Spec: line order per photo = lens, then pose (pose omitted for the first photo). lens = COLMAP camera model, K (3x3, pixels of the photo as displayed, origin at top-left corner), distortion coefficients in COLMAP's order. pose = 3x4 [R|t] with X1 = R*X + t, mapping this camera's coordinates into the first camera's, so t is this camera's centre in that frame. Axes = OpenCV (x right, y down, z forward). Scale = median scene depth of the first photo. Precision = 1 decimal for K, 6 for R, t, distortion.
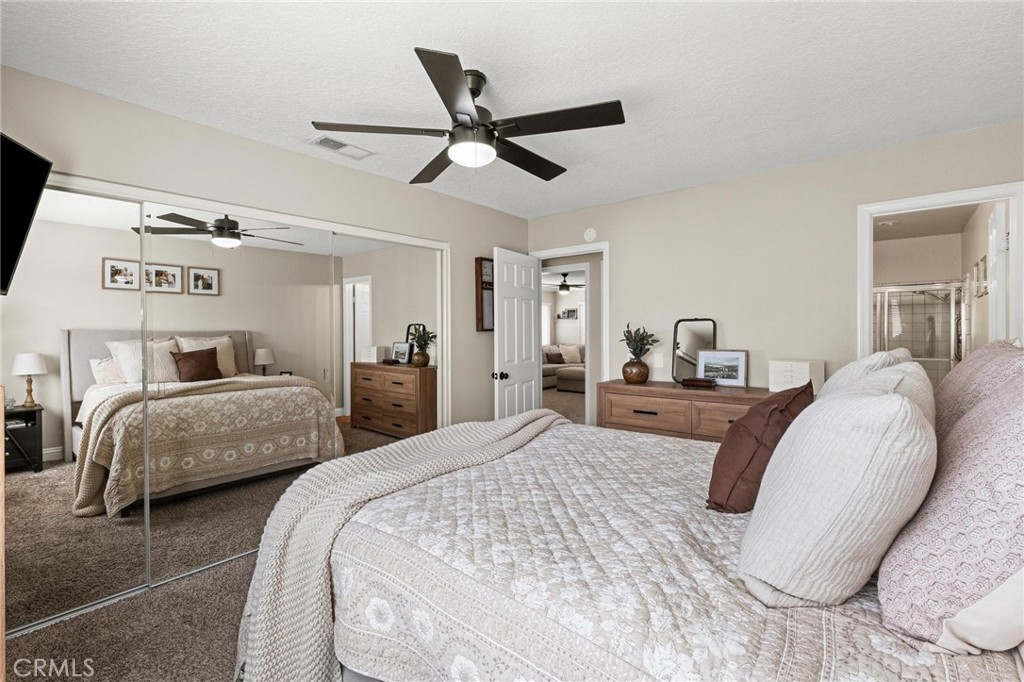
lens RADIAL K [[465.0, 0, 508.9], [0, 465.0, 339.6], [0, 0, 1]] dist [0.007615, -0.000315]
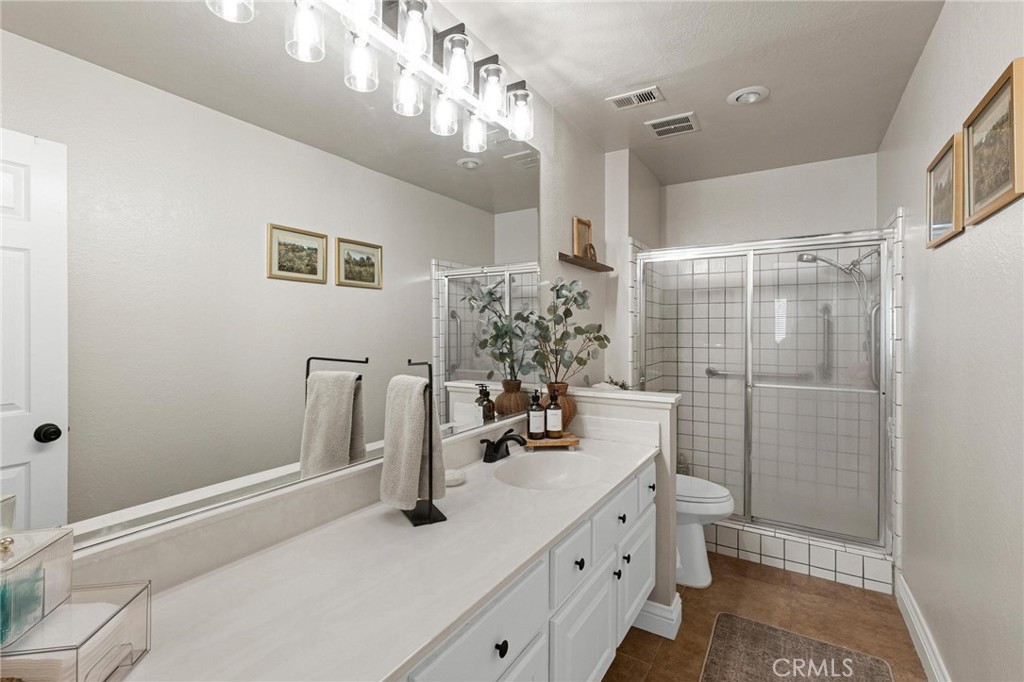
lens RADIAL K [[465.0, 0, 512.7], [0, 465.0, 334.3], [0, 0, 1]] dist [0.007615, -0.000315]
pose [[0.988366, 0.005760, 0.151982, 0.465751], [-0.005654, 0.999983, -0.001134, -0.012714], [-0.151986, 0.000261, 0.988383, 0.526624]]
